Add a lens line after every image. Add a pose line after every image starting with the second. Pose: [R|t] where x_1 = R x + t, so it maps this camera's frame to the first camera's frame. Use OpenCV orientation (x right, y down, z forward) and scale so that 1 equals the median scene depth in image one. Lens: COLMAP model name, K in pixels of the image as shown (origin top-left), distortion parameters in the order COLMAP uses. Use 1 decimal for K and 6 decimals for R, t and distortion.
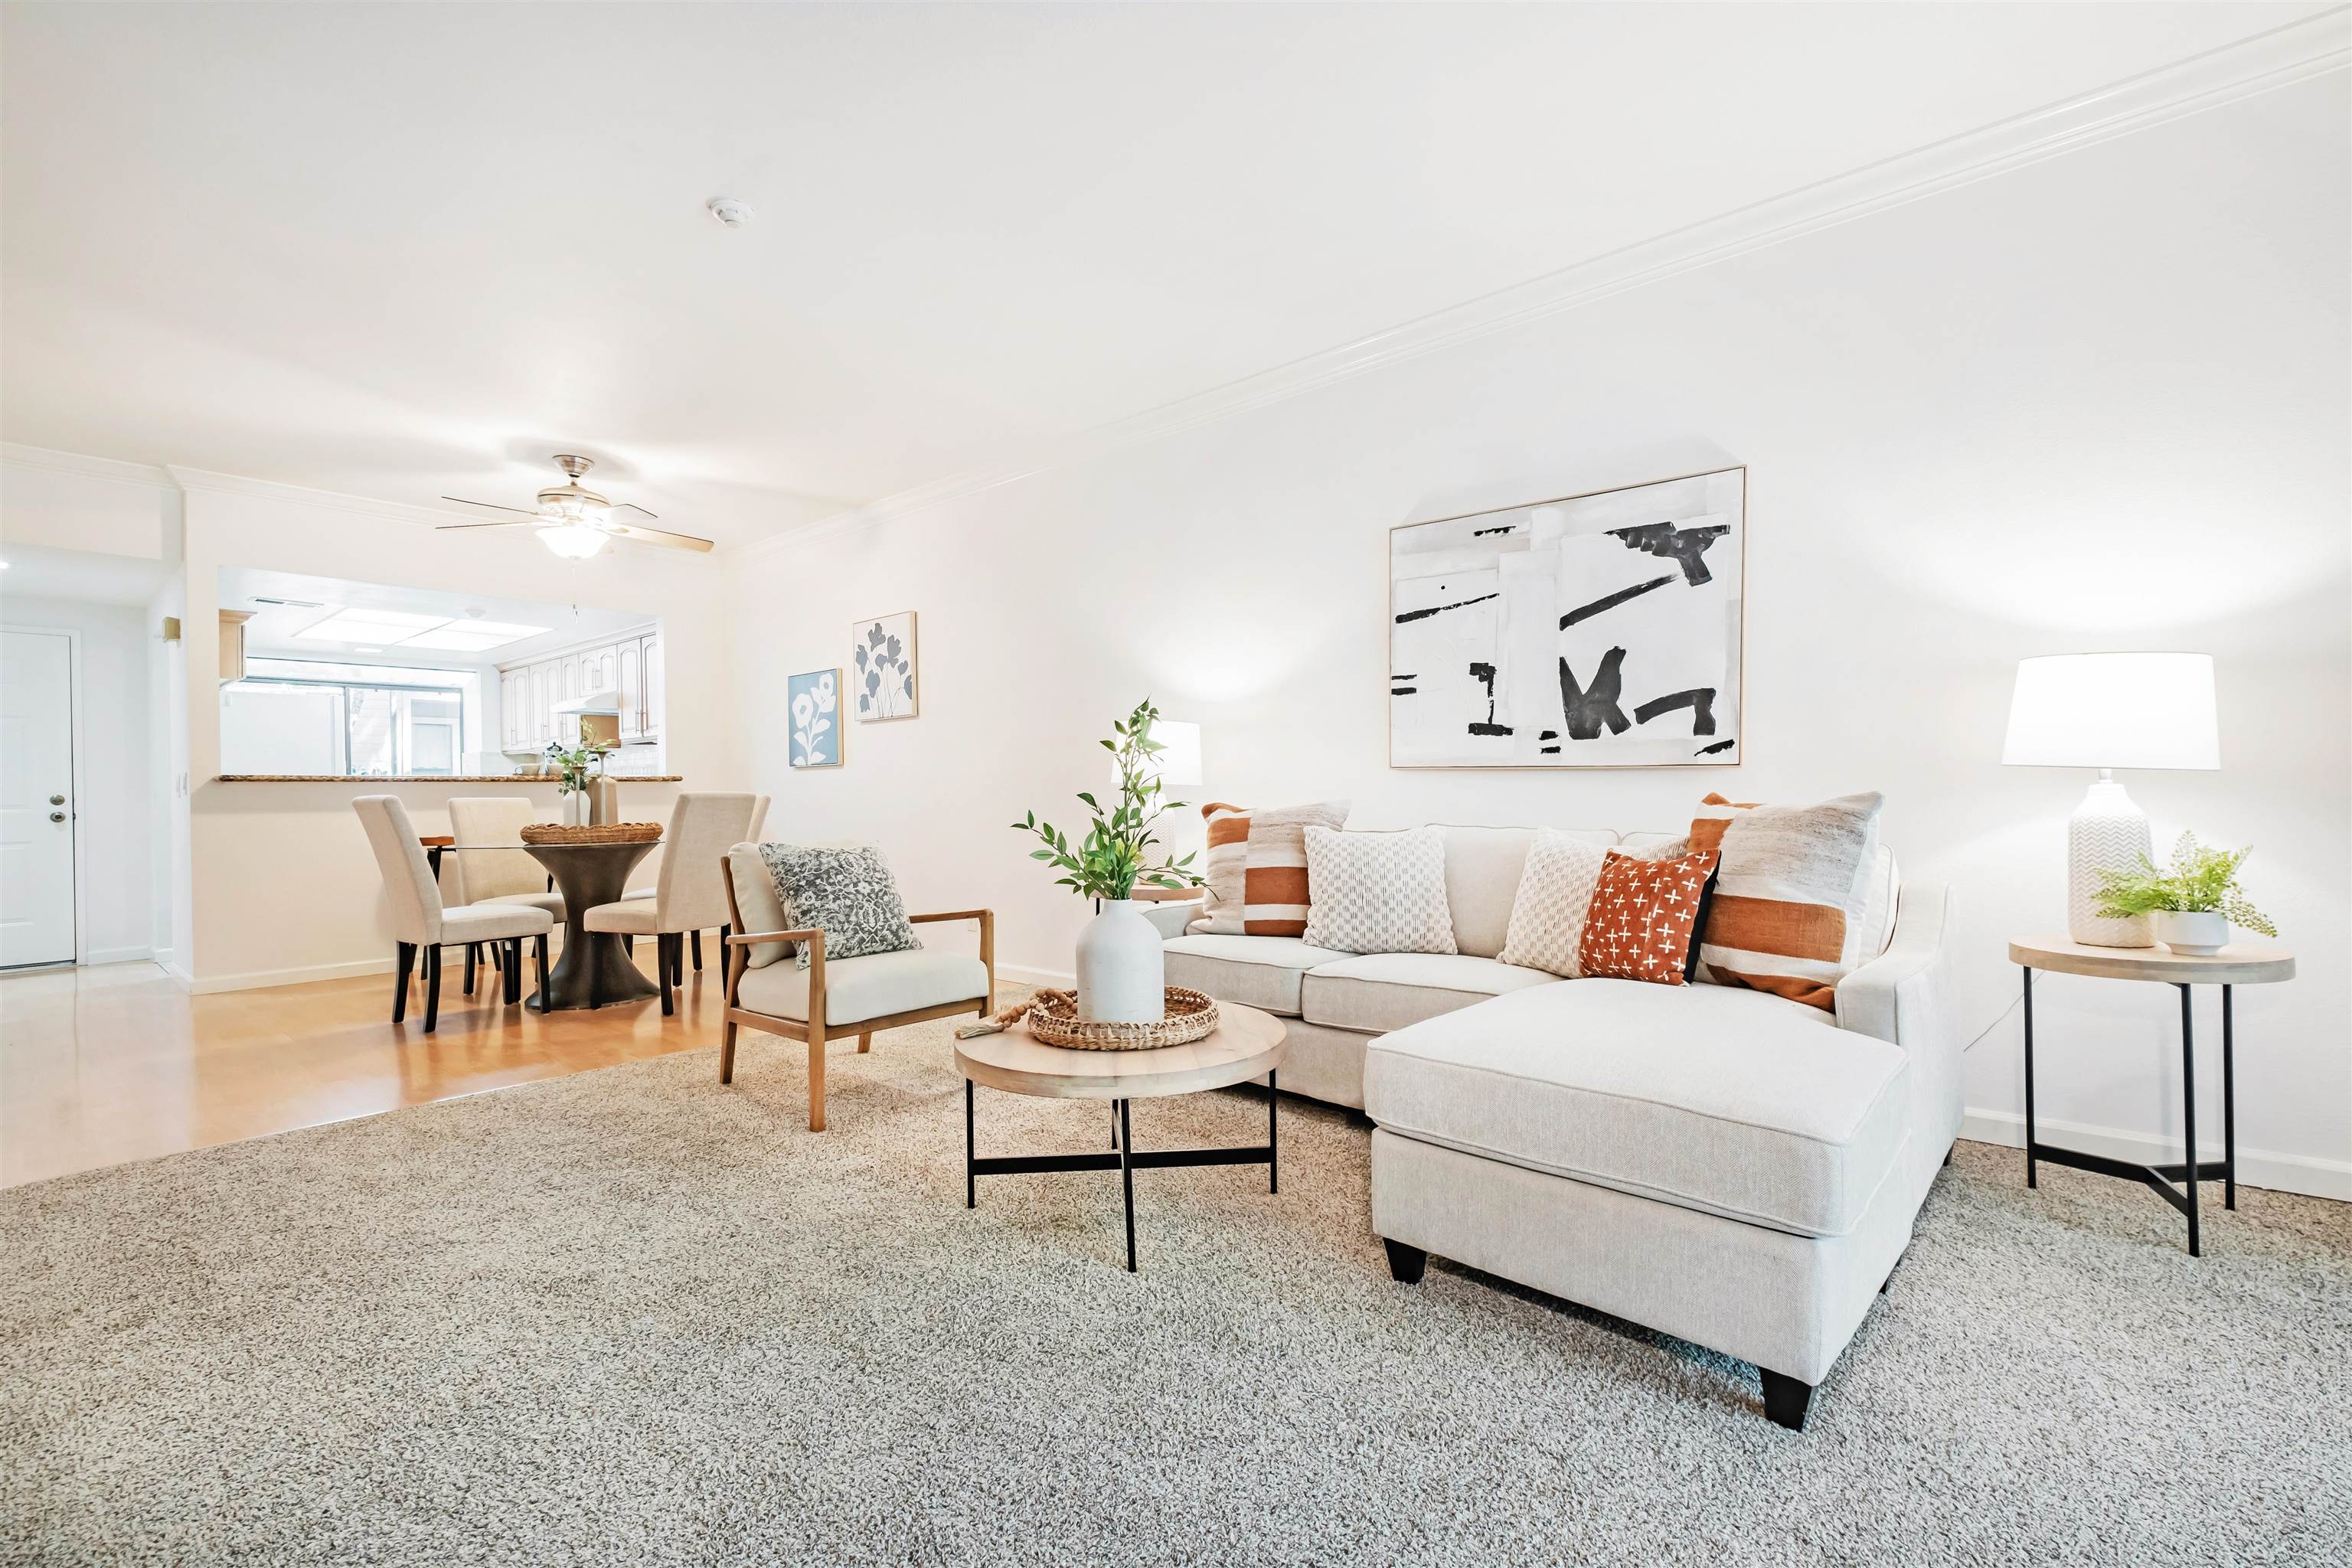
lens RADIAL K [[1020.6, 0, 1176.0], [0, 1020.6, 784.0], [0, 0, 1]] dist [0.001954, -0.005381]
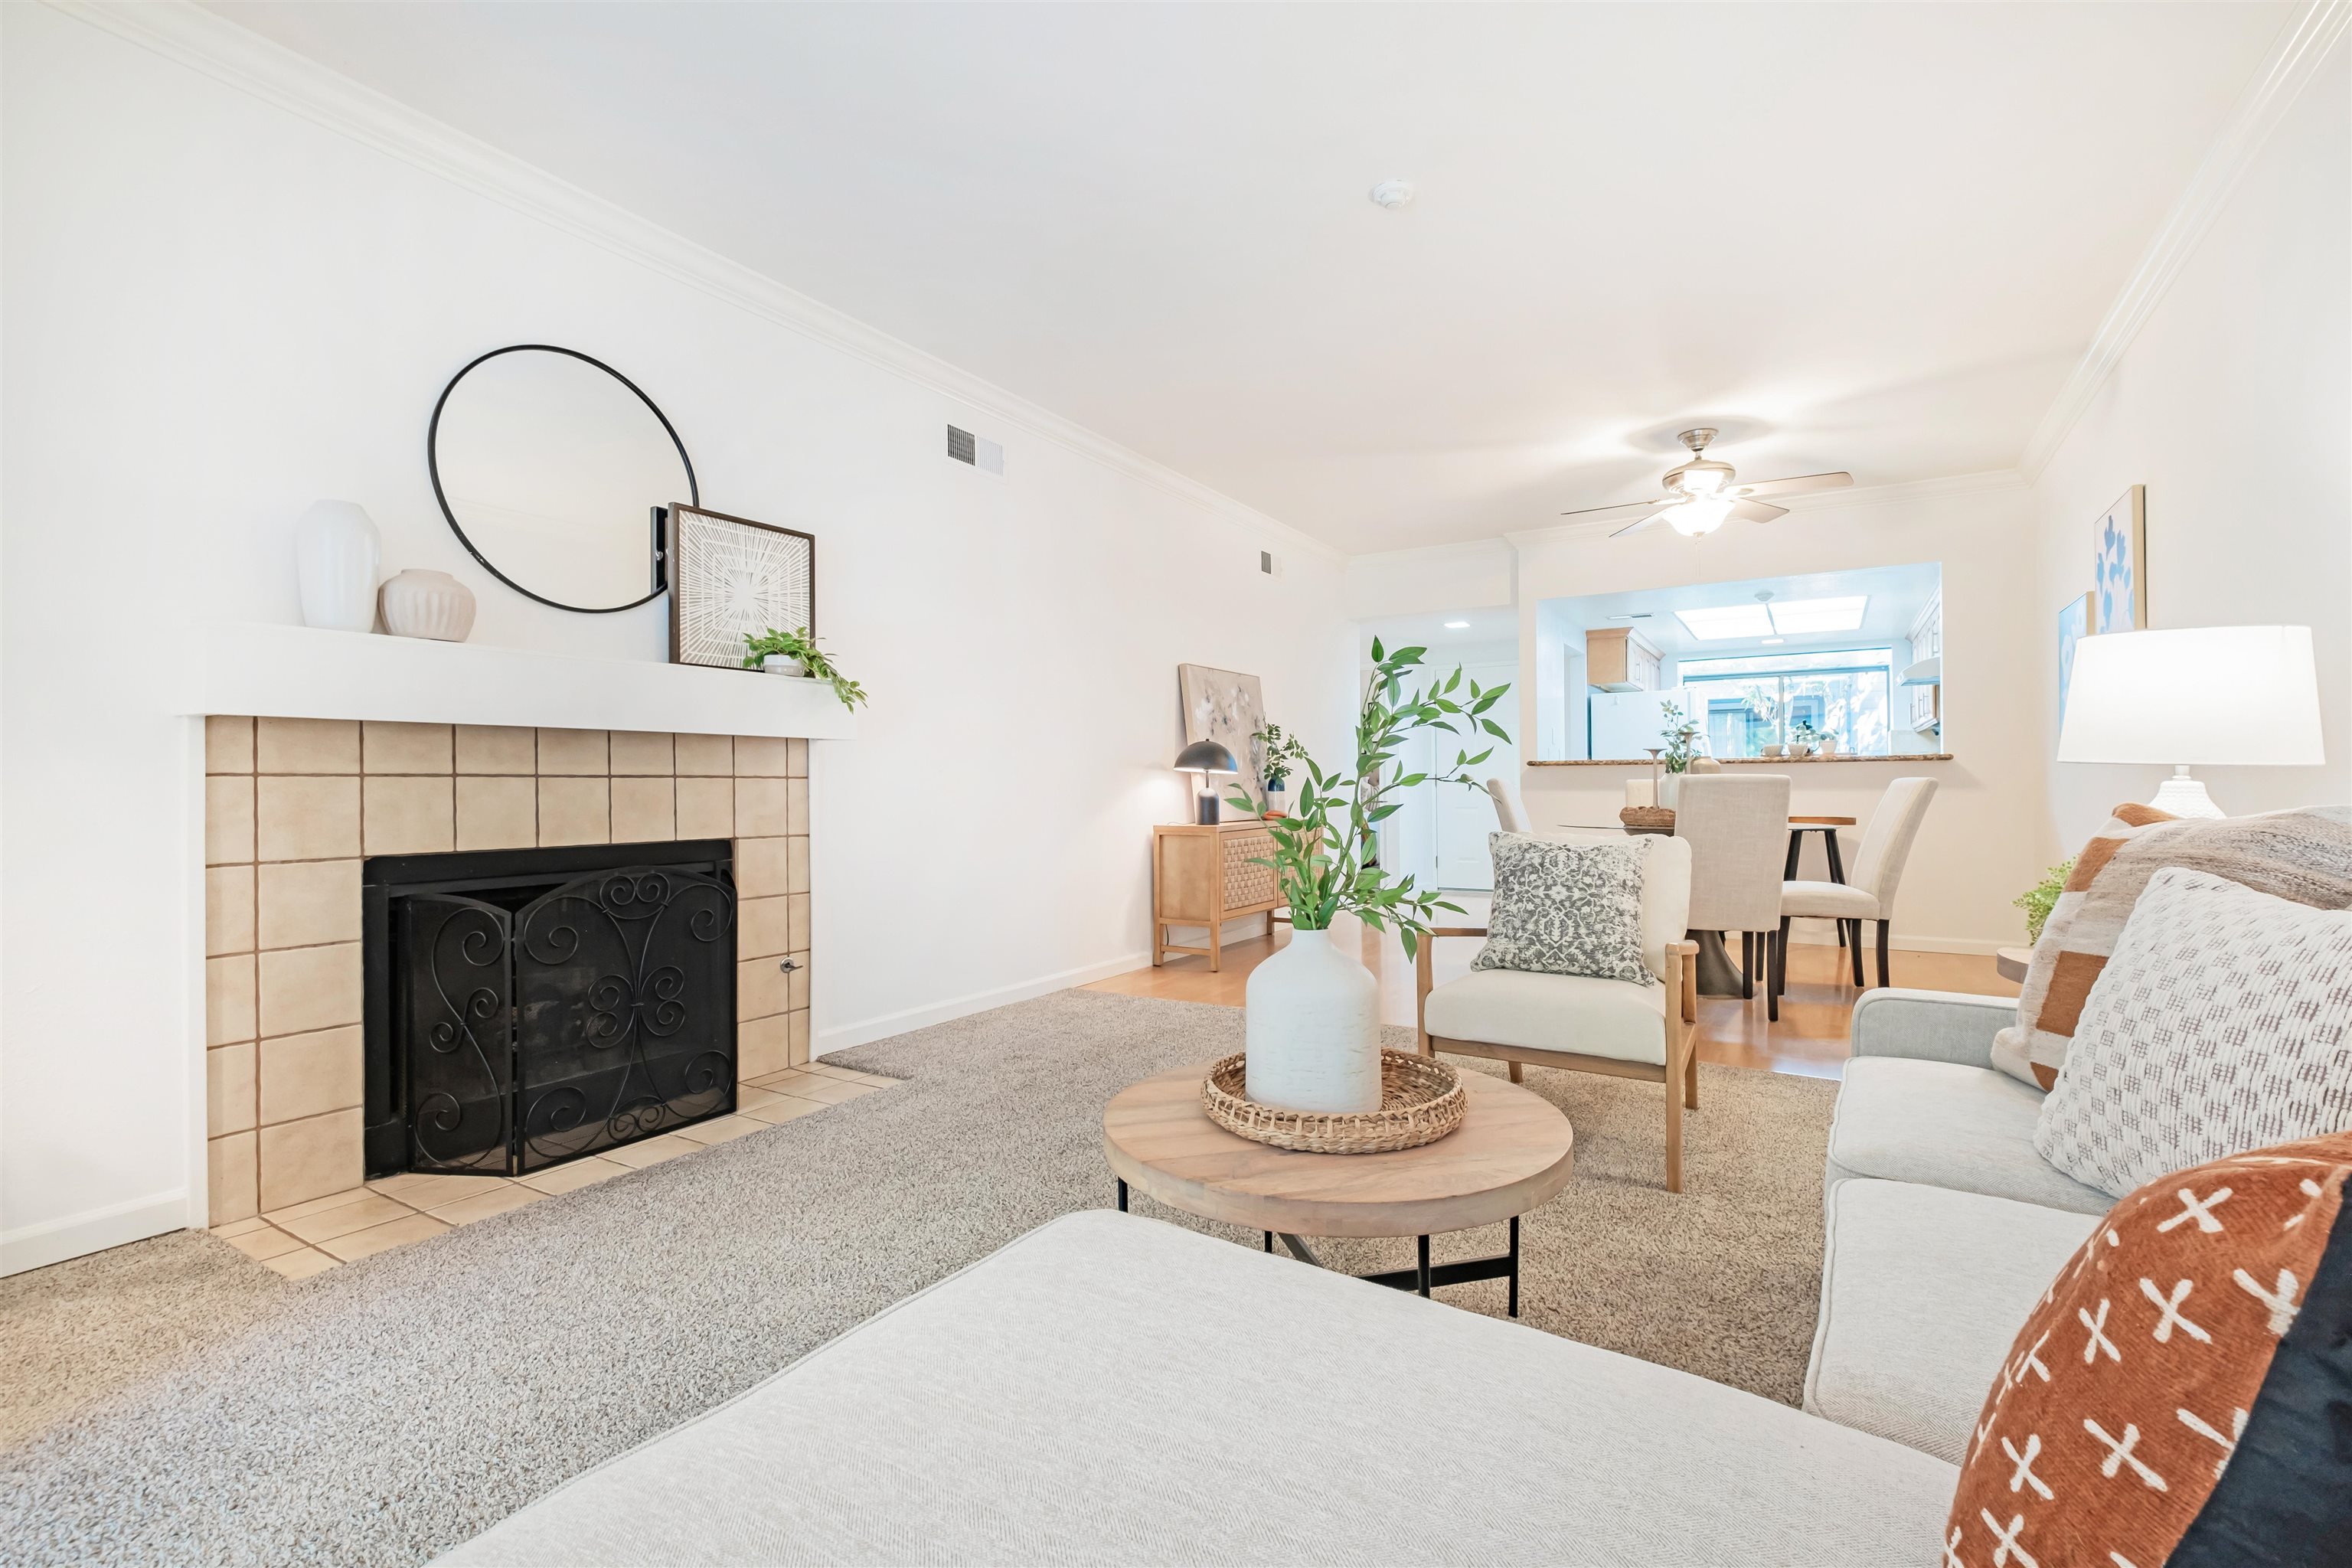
lens RADIAL K [[1037.9, 0, 1228.9], [0, 1037.9, 783.7], [0, 0, 1]] dist [-0.000483, -0.000514]
pose [[0.185359, 0.011989, -0.982598, 0.289712], [0.009443, 0.999858, 0.013981, -0.001162], [0.982625, -0.011870, 0.185220, 0.351956]]
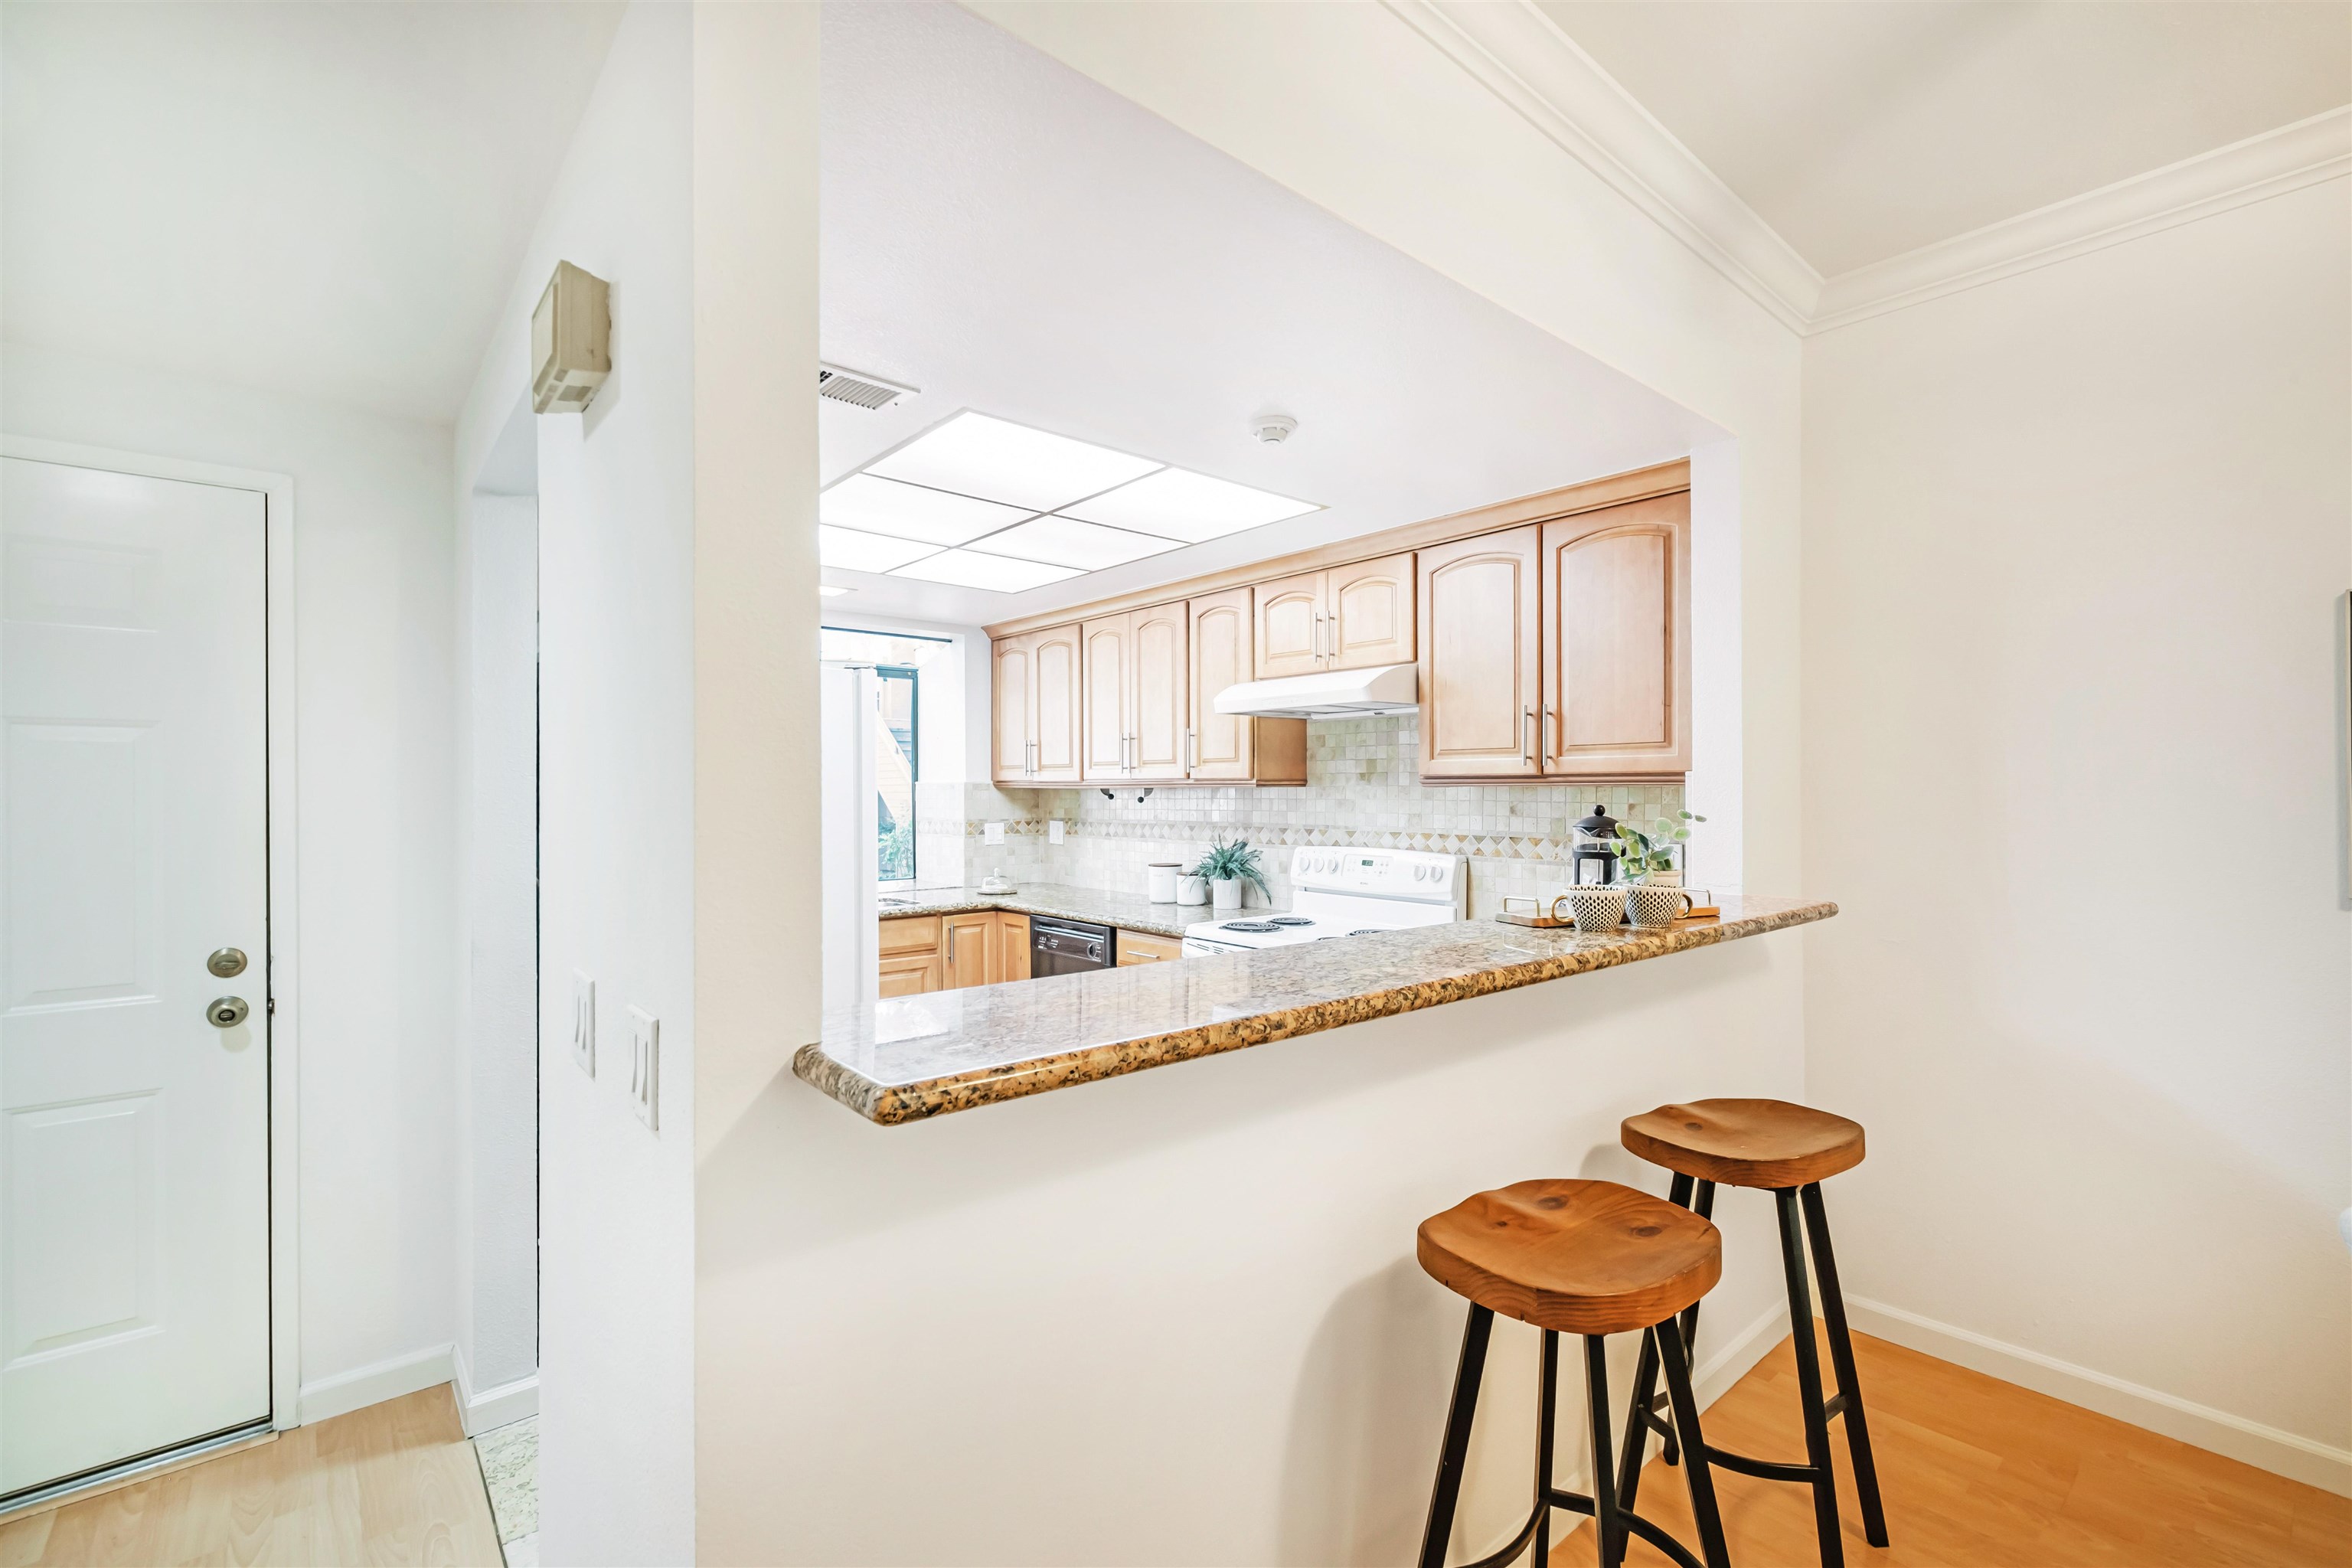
lens RADIAL K [[1035.6, 0, 1165.2], [0, 1035.6, 785.9], [0, 0, 1]] dist [0.000450, -0.000398]
pose [[0.983656, 0.014279, -0.179493, -0.817885], [-0.014256, 0.999897, 0.001415, -0.055434], [0.179495, 0.001167, 0.983758, 0.800573]]
